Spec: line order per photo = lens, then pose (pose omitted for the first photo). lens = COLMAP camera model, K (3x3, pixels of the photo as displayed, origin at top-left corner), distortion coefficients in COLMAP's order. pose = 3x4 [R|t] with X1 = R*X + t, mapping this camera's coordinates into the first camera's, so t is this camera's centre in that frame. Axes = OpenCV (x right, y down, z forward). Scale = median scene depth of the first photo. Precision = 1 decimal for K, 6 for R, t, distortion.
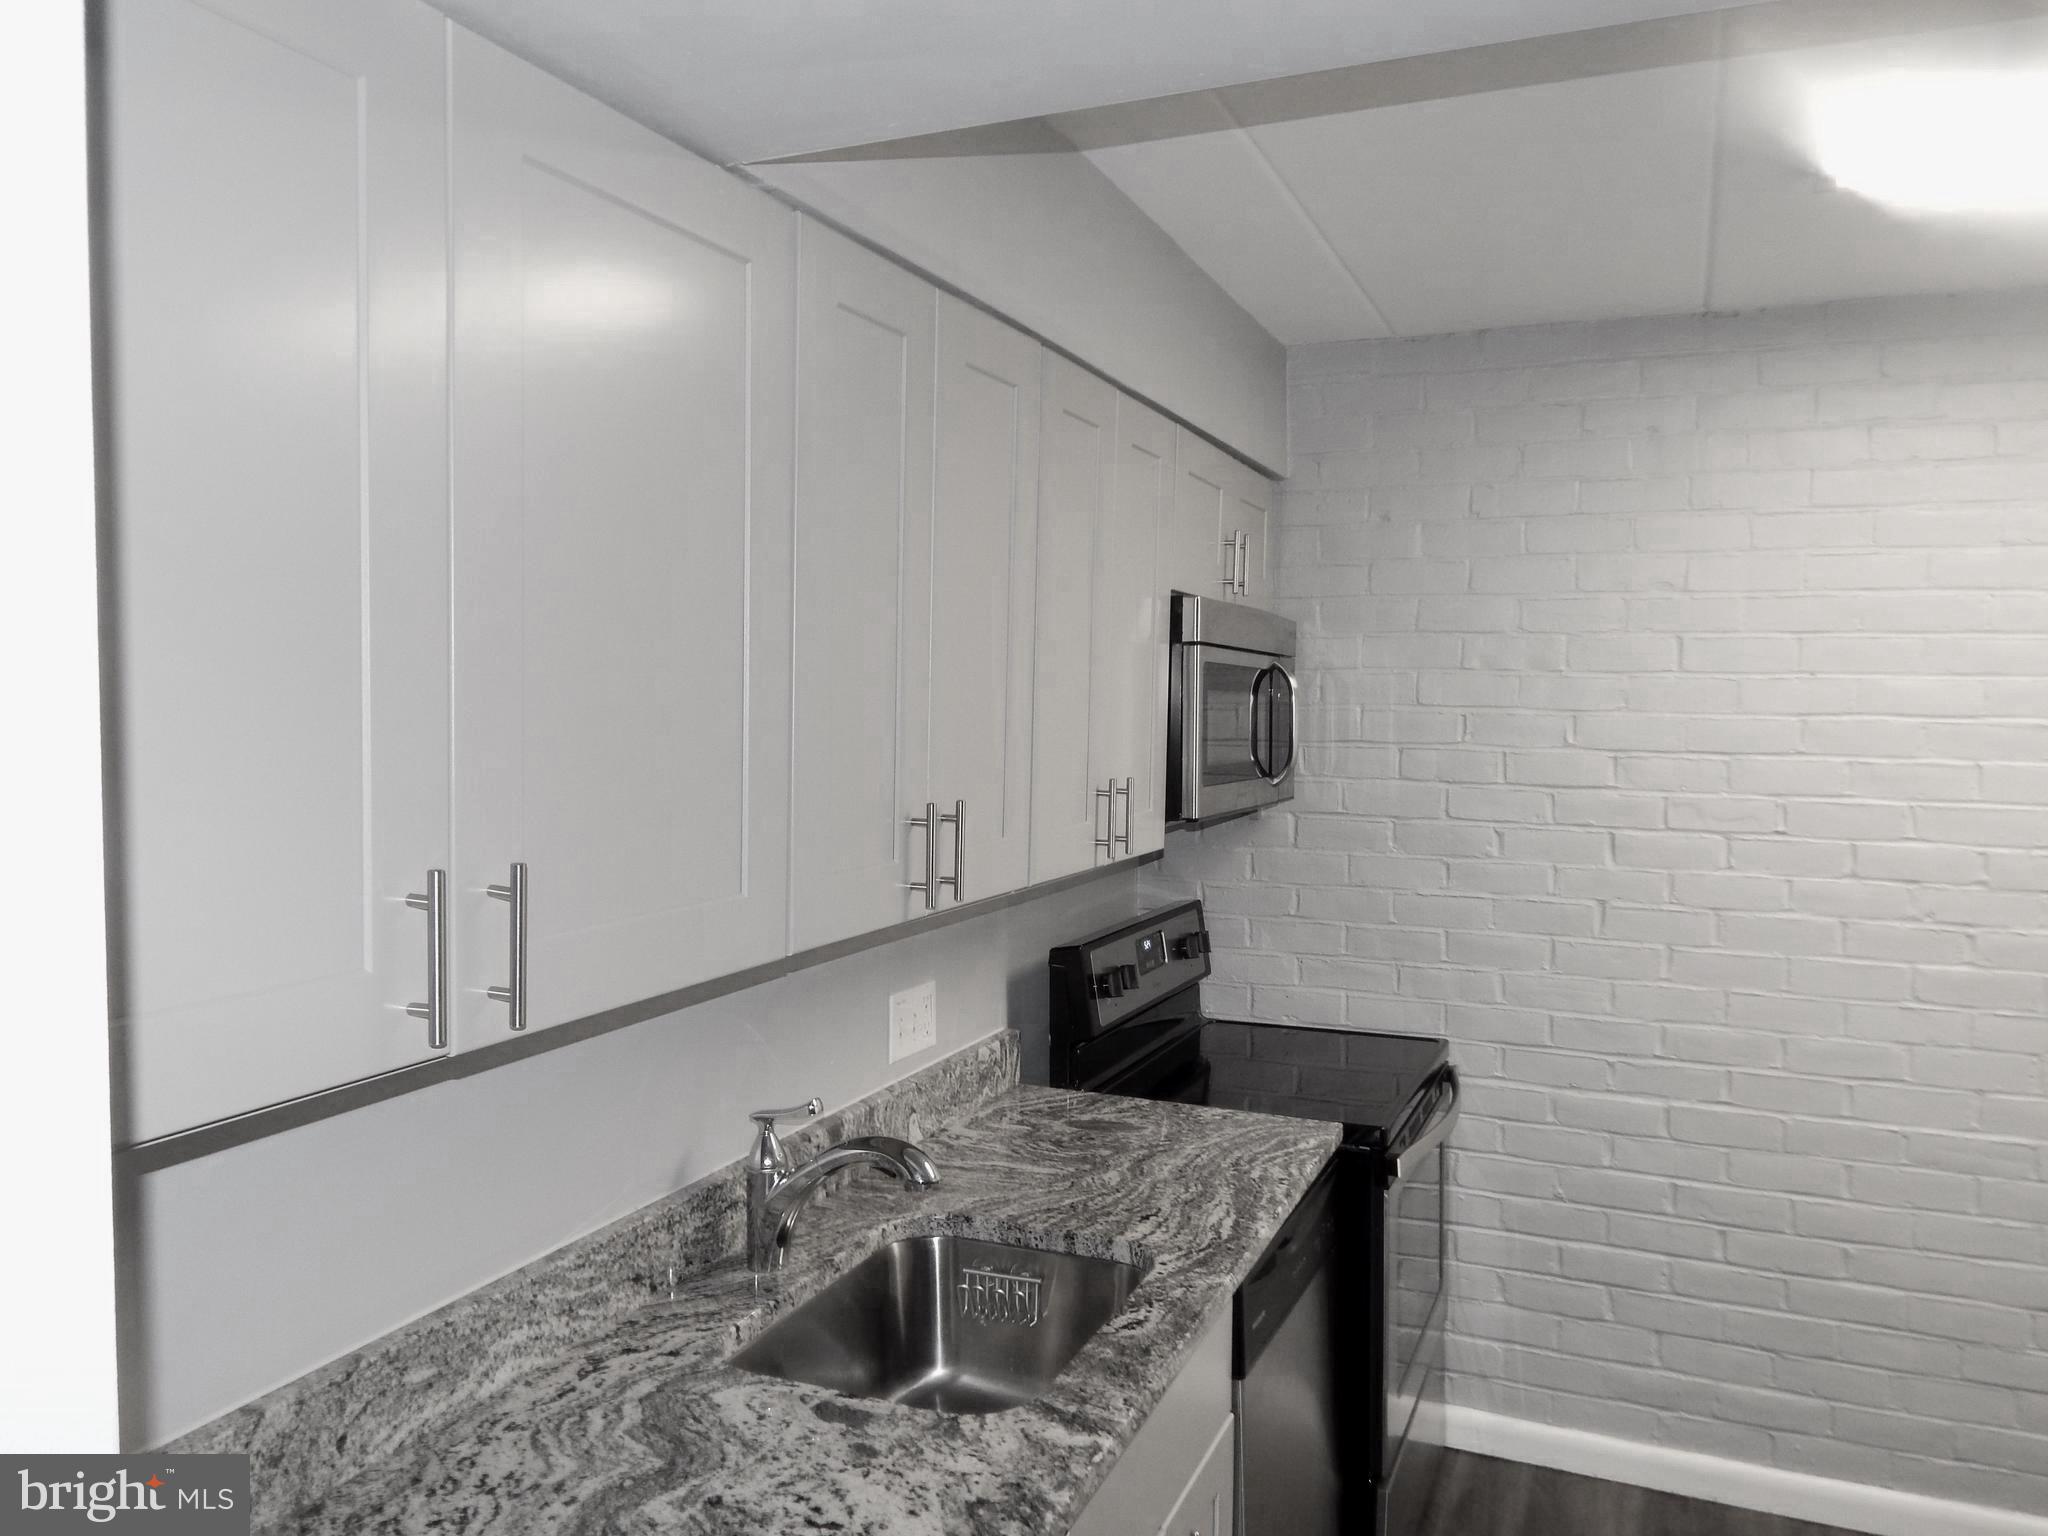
lens RADIAL K [[1489.4, 0, 1027.9], [0, 1489.4, 761.9], [0, 0, 1]] dist [0.007854, -0.024152]
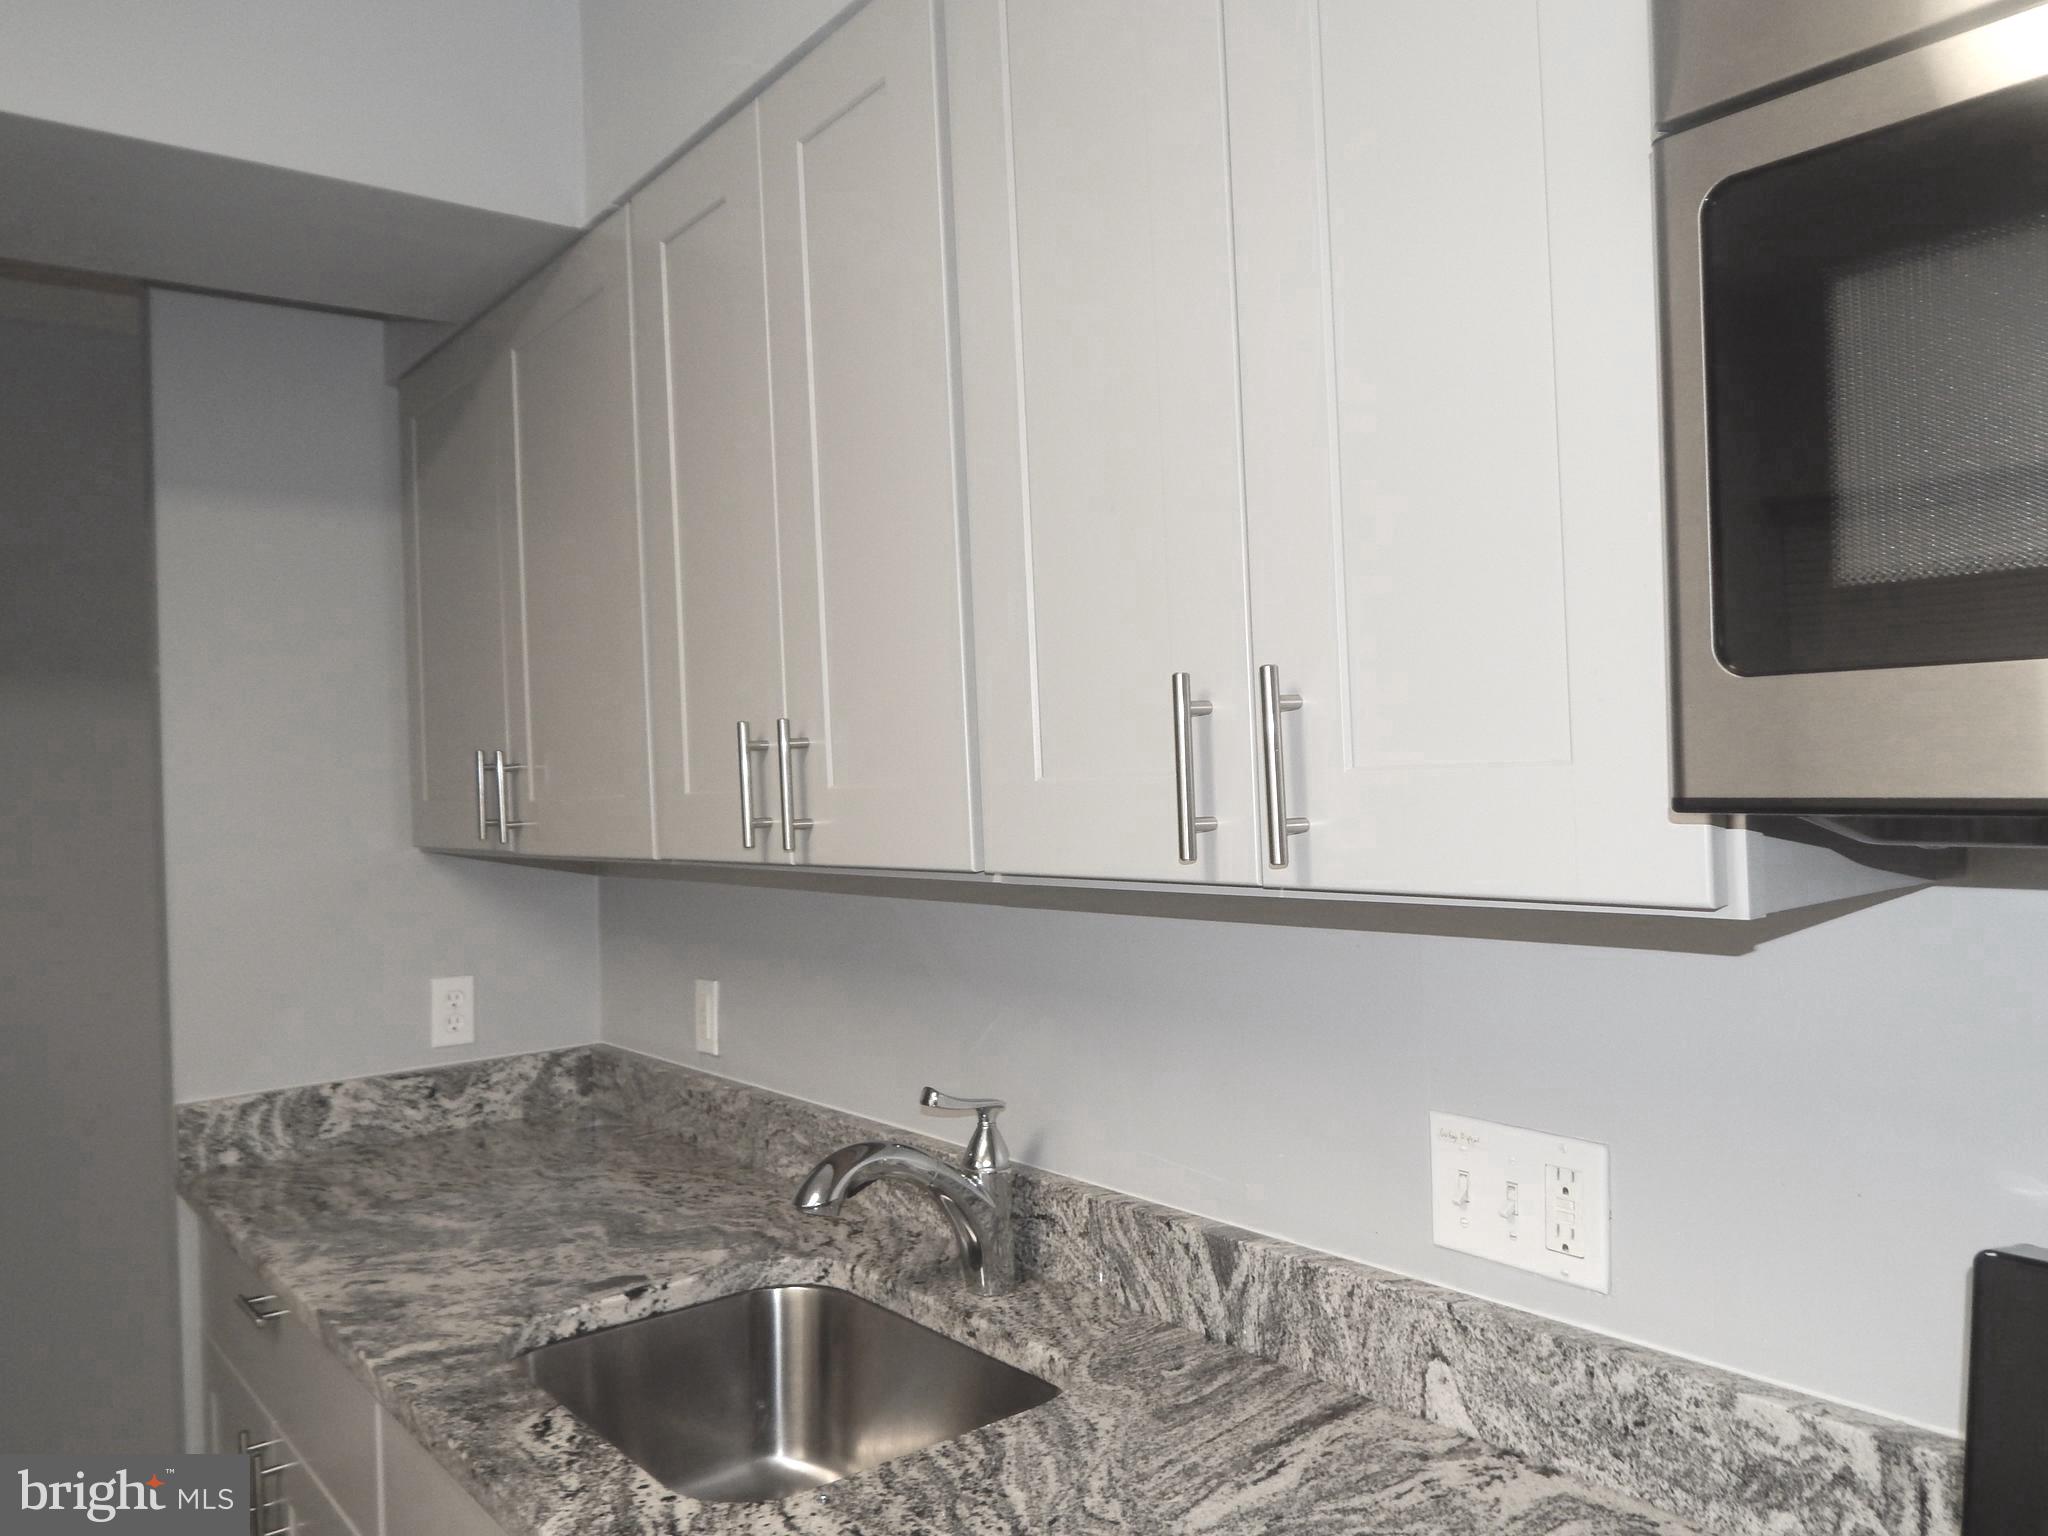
lens RADIAL K [[1489.4, 0, 1030.1], [0, 1489.4, 770.7], [0, 0, 1]] dist [0.007854, -0.024152]
pose [[-0.468375, 0.009479, -0.883479, 0.629872], [-0.005383, 0.999893, 0.013582, 0.043791], [0.883513, 0.011117, -0.468274, 1.619903]]
